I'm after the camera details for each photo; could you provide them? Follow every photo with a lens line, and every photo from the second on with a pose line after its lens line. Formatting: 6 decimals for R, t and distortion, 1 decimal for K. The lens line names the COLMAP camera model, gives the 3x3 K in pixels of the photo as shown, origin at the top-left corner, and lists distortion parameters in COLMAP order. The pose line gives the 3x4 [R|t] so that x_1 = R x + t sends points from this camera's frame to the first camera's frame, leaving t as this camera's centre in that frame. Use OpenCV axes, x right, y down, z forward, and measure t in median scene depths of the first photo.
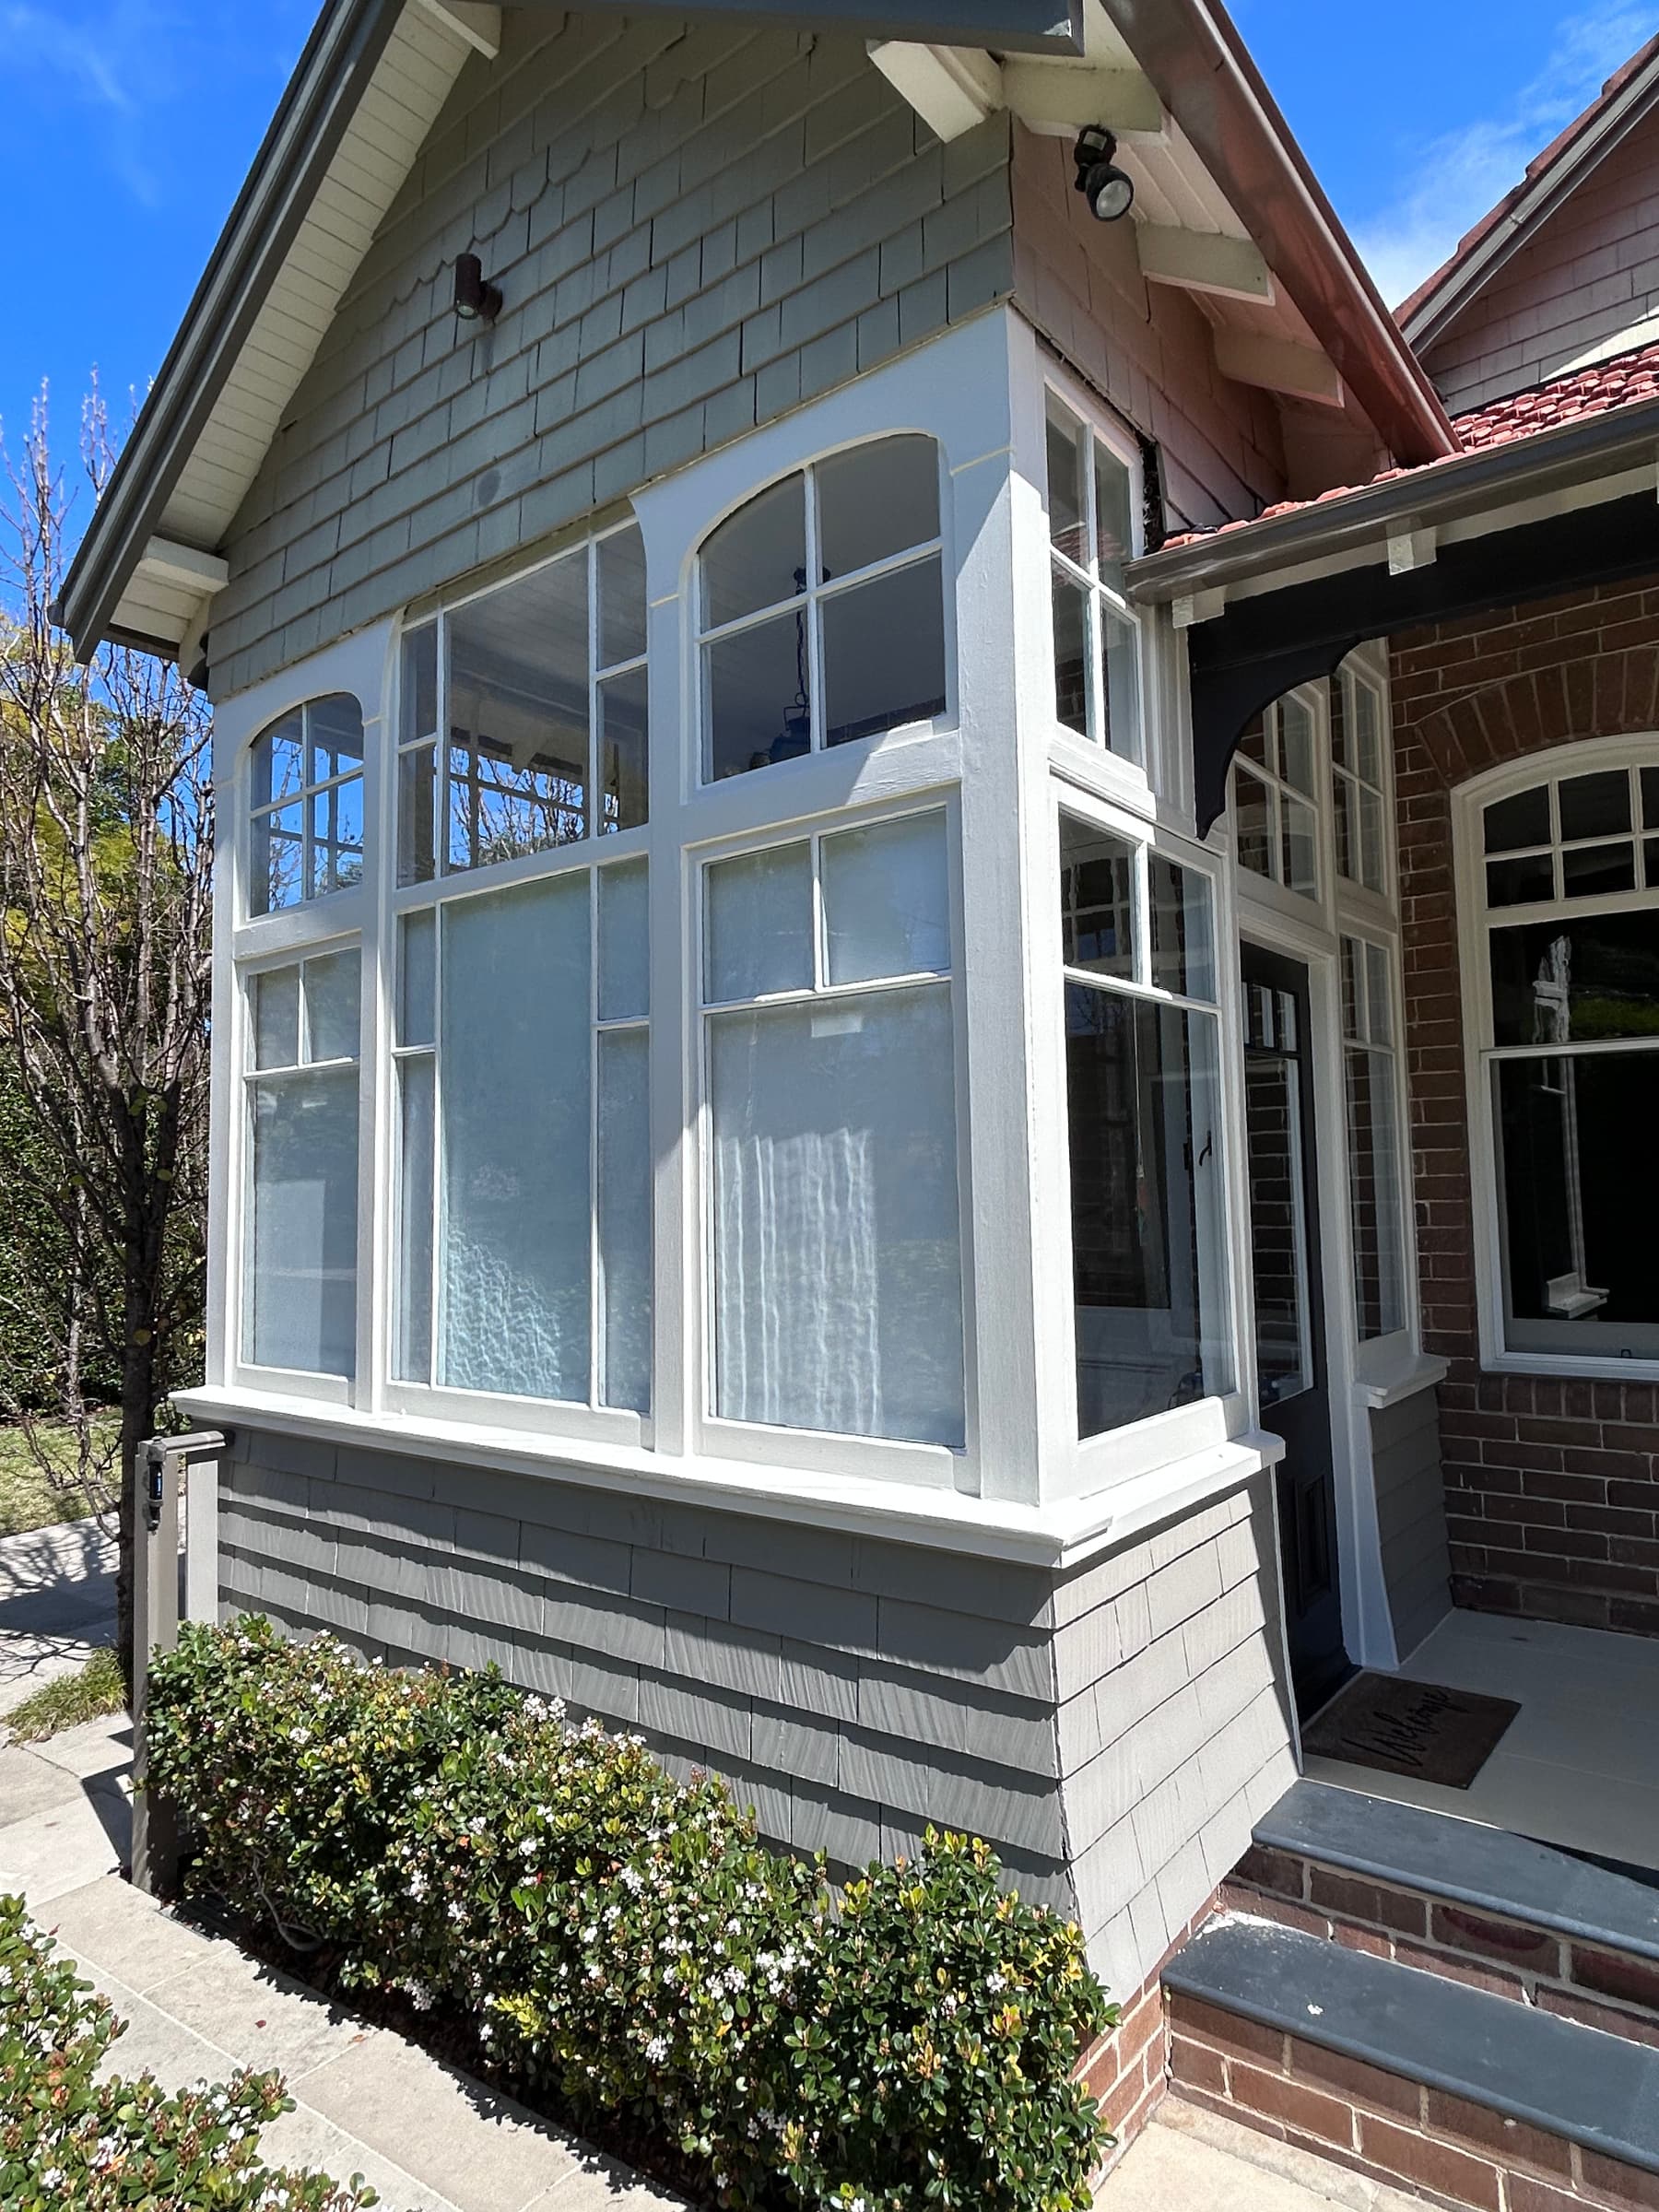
lens RADIAL K [[1300.9, 0, 829.5], [0, 1300.9, 1106.0], [0, 0, 1]] dist [-0.003542, -0.001137]
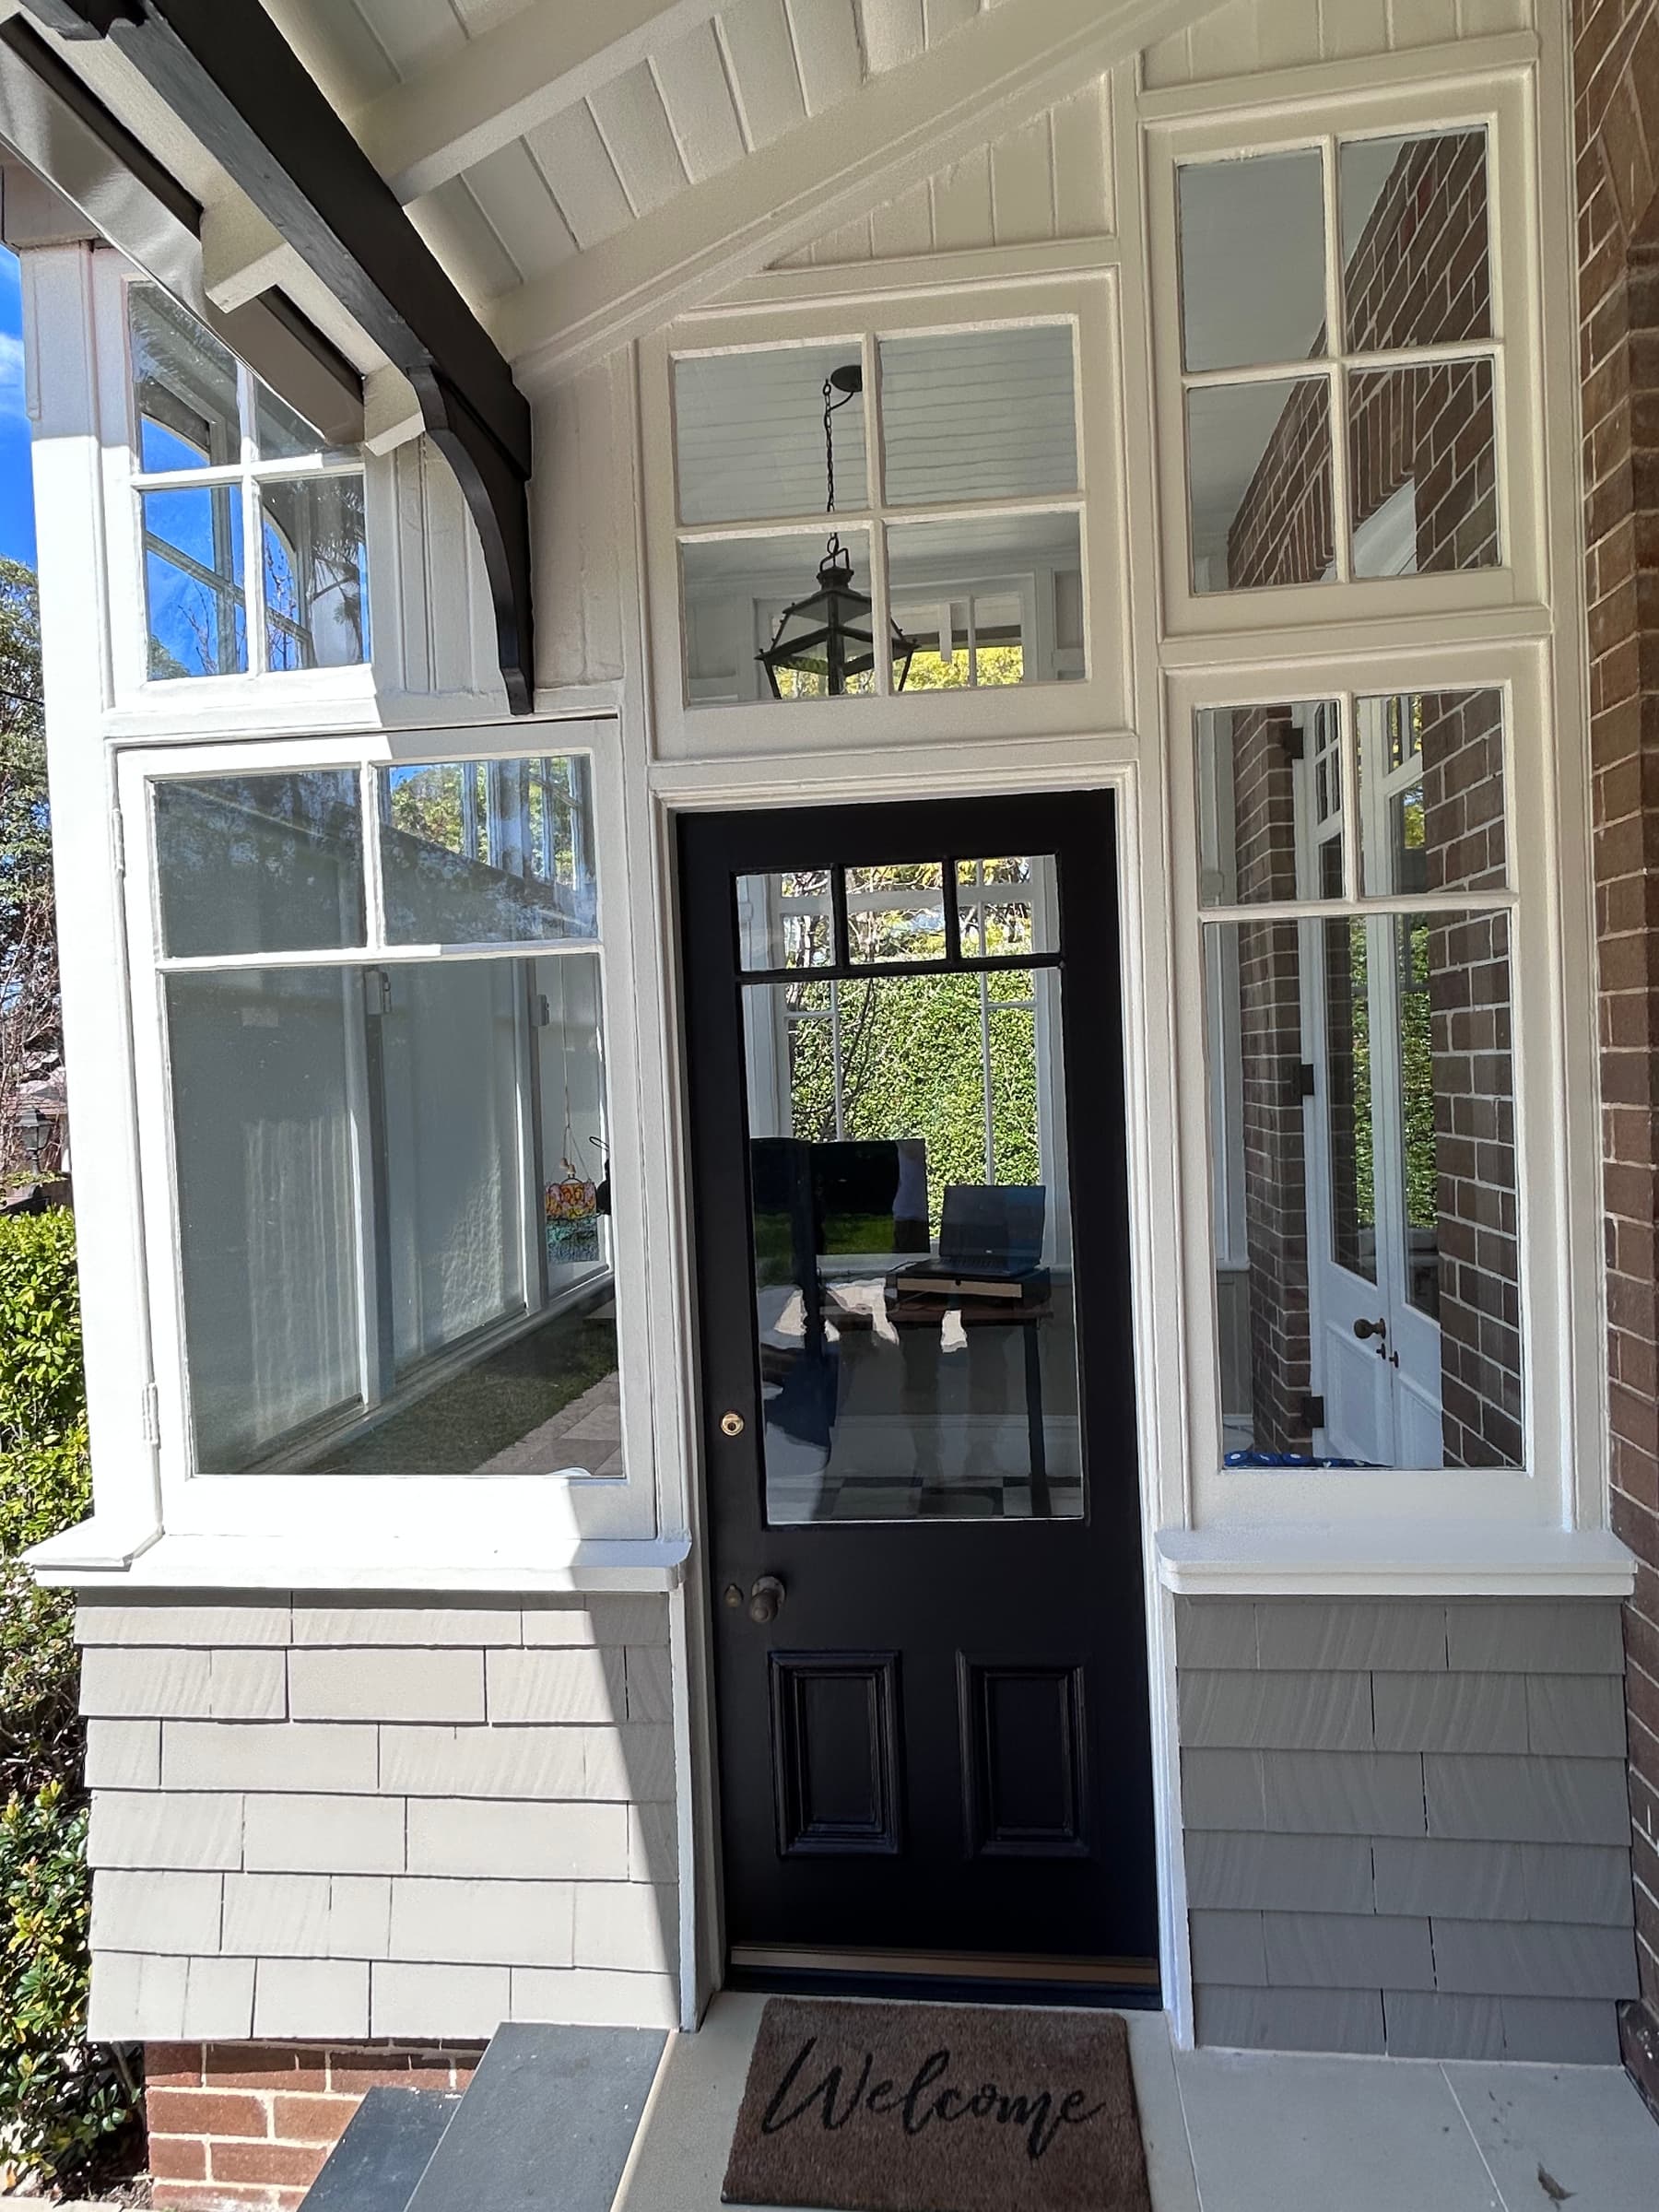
lens RADIAL K [[1300.9, 0, 829.5], [0, 1300.9, 1106.0], [0, 0, 1]] dist [-0.003542, -0.001137]
pose [[0.516555, 0.013962, -0.856140, 1.066920], [0.096049, 0.992612, 0.074139, -0.028968], [0.850850, -0.120528, 0.511398, 0.817298]]
